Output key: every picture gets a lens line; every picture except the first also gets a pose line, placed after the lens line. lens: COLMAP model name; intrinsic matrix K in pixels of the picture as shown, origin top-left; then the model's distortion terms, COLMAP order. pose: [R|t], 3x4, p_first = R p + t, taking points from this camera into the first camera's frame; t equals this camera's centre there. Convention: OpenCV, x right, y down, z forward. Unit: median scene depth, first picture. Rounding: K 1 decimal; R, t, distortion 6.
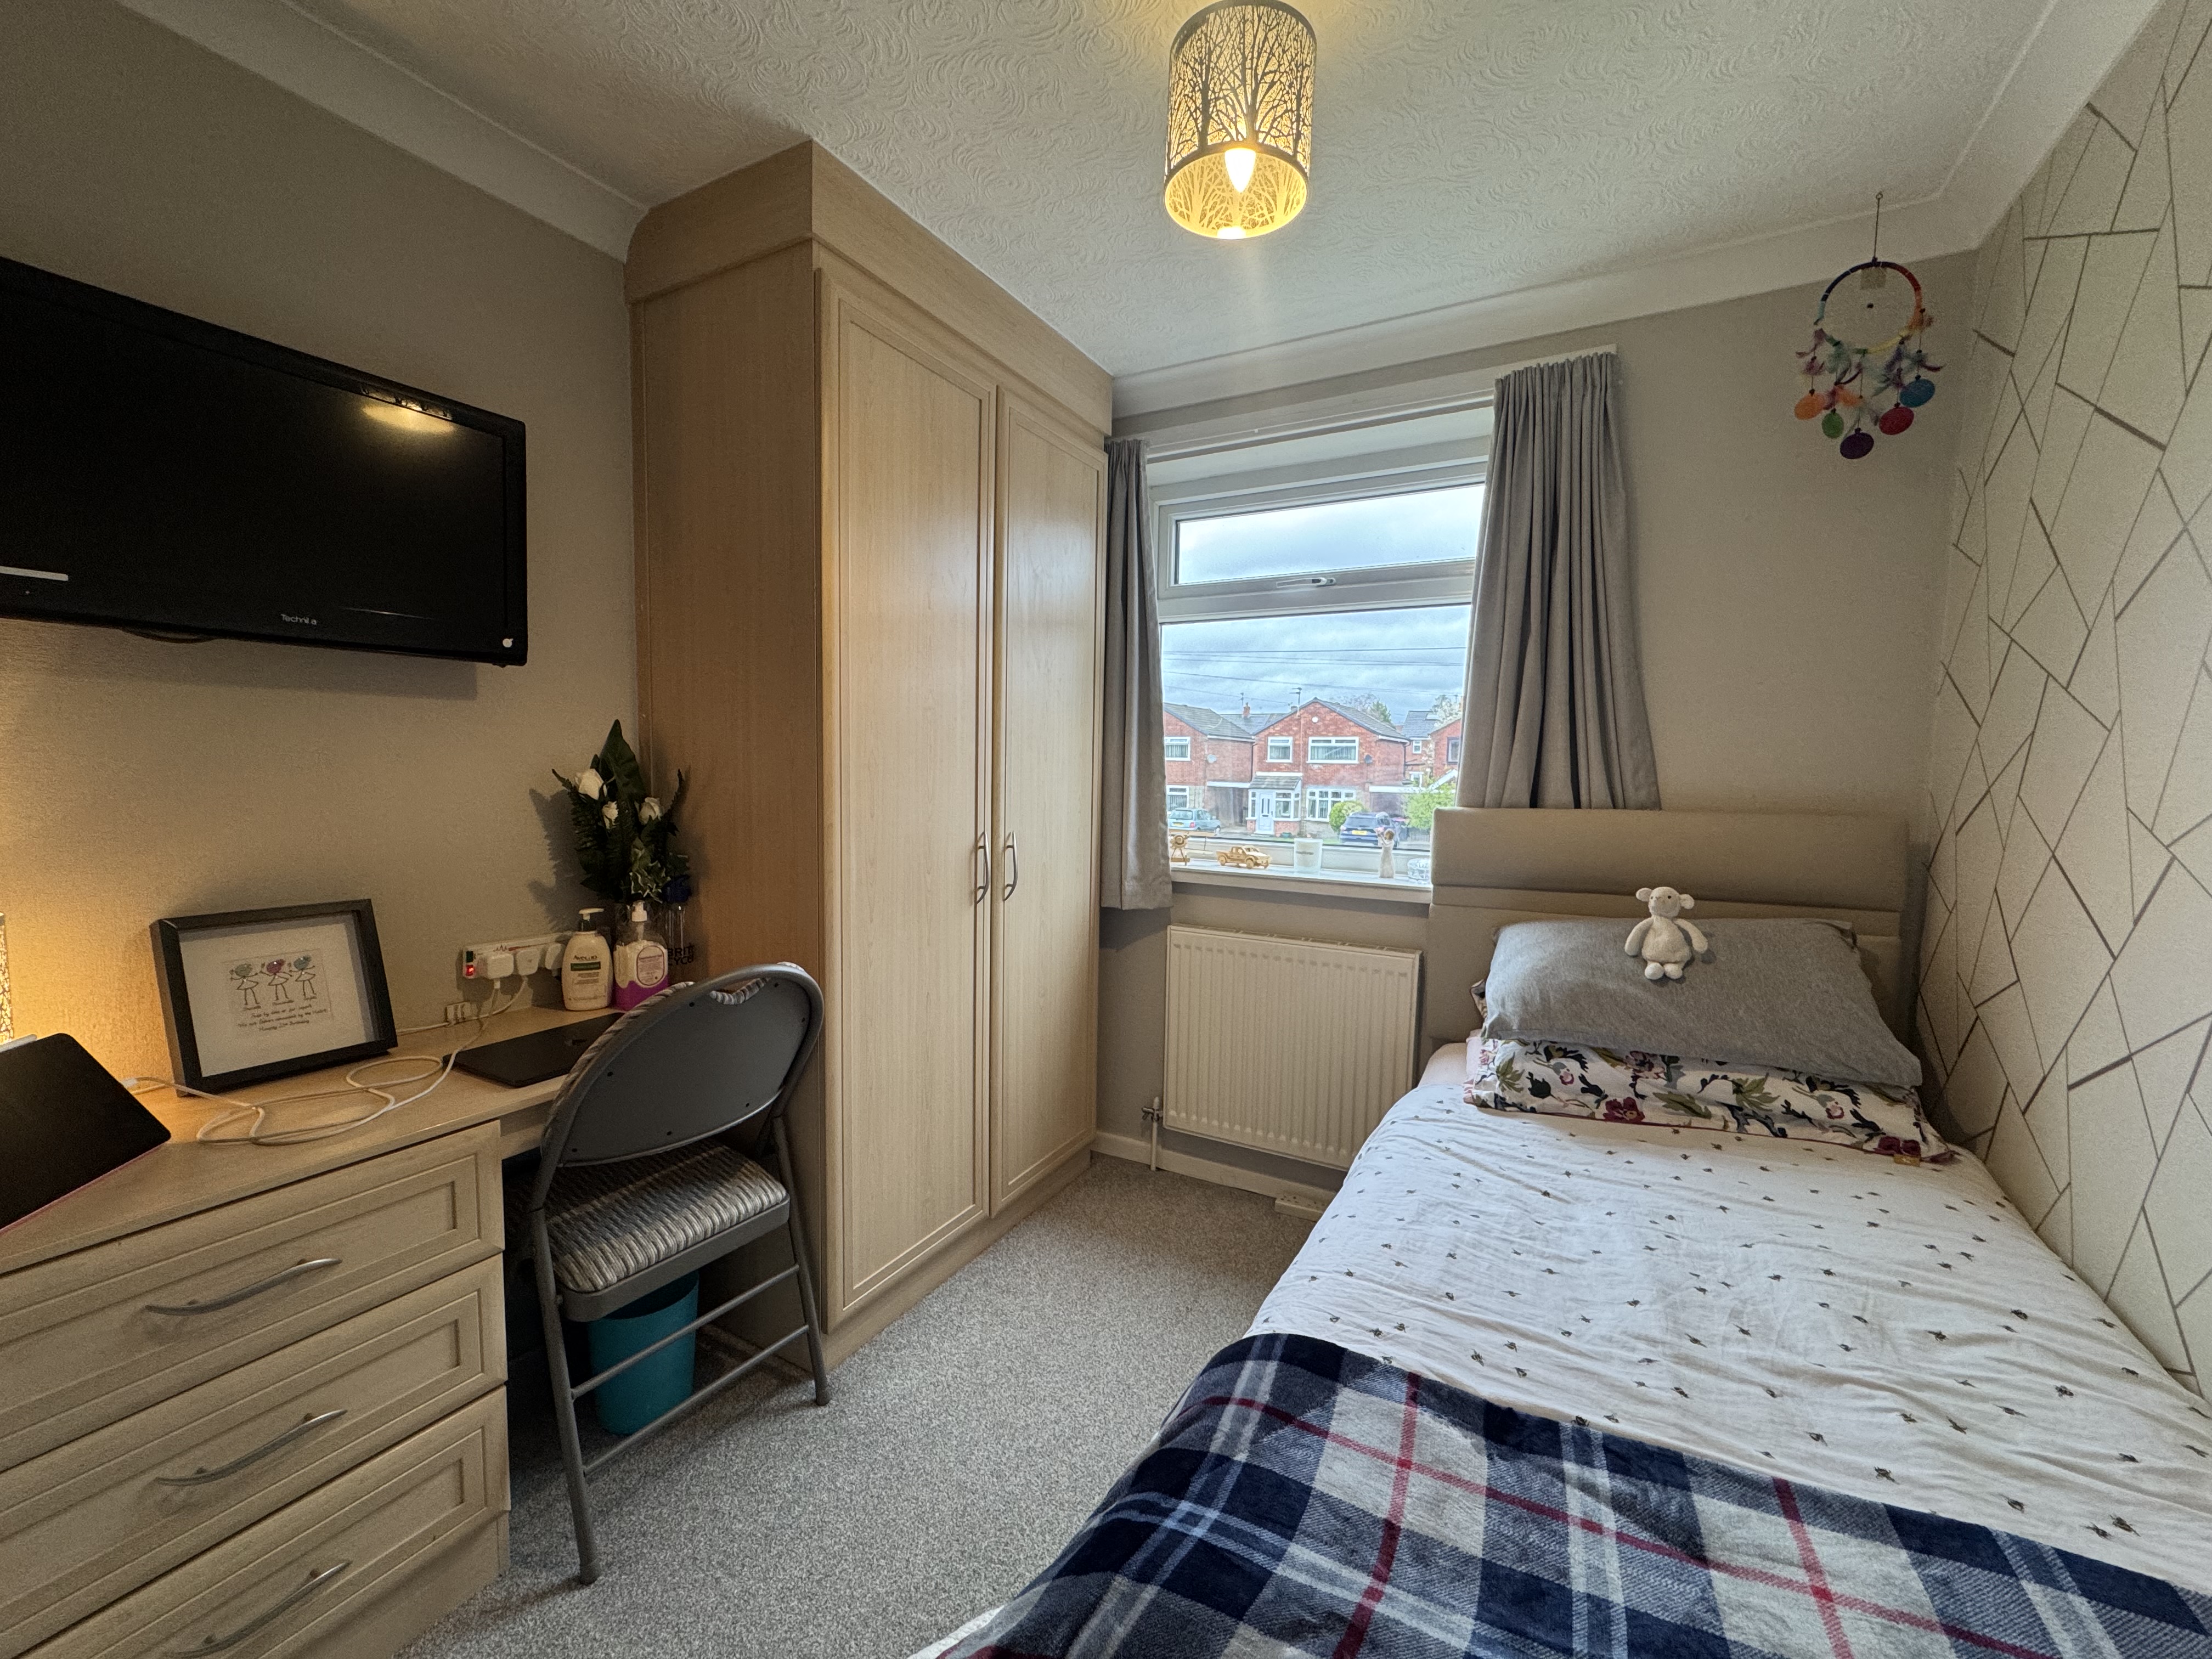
lens RADIAL K [[877.2, 0, 1106.0], [0, 877.2, 829.5], [0, 0, 1]] dist [-0.002305, 0.000107]
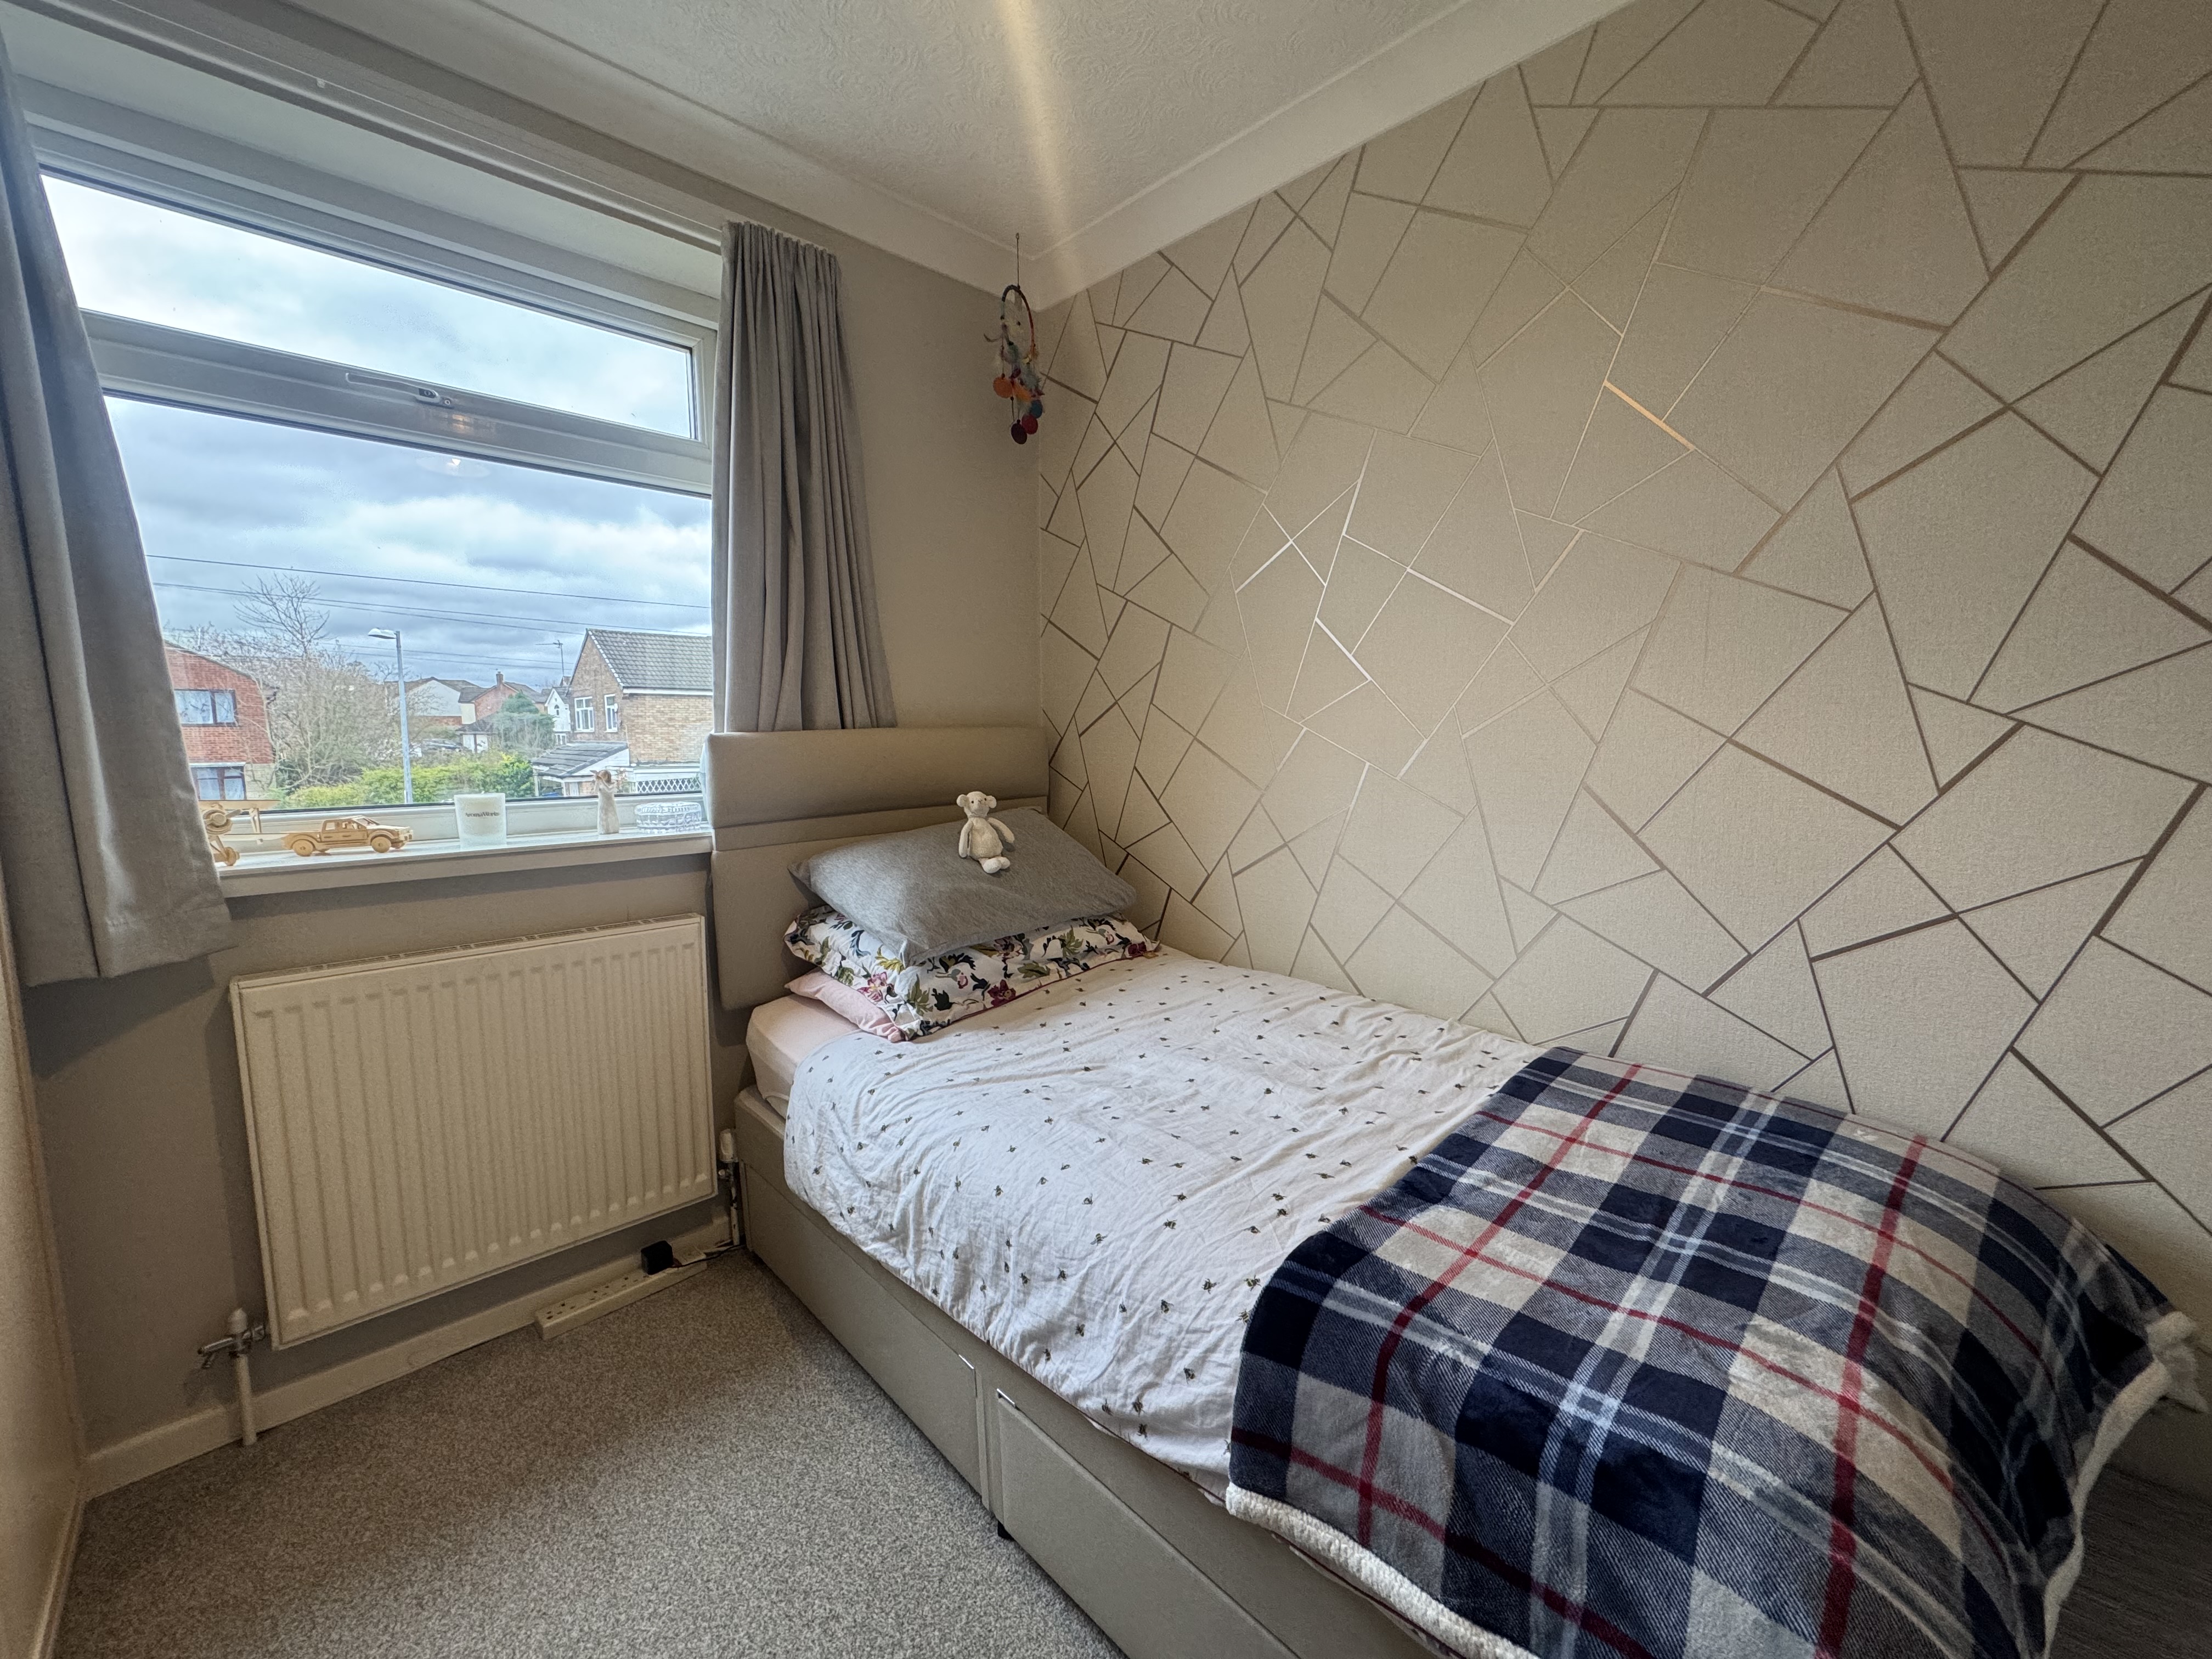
lens RADIAL K [[877.2, 0, 1106.0], [0, 877.2, 829.5], [0, 0, 1]] dist [-0.002305, 0.000107]
pose [[0.299177, -0.123291, 0.946199, -0.382284], [0.082632, 0.991240, 0.103033, 0.012252], [-0.950613, 0.047361, 0.306743, 0.510206]]
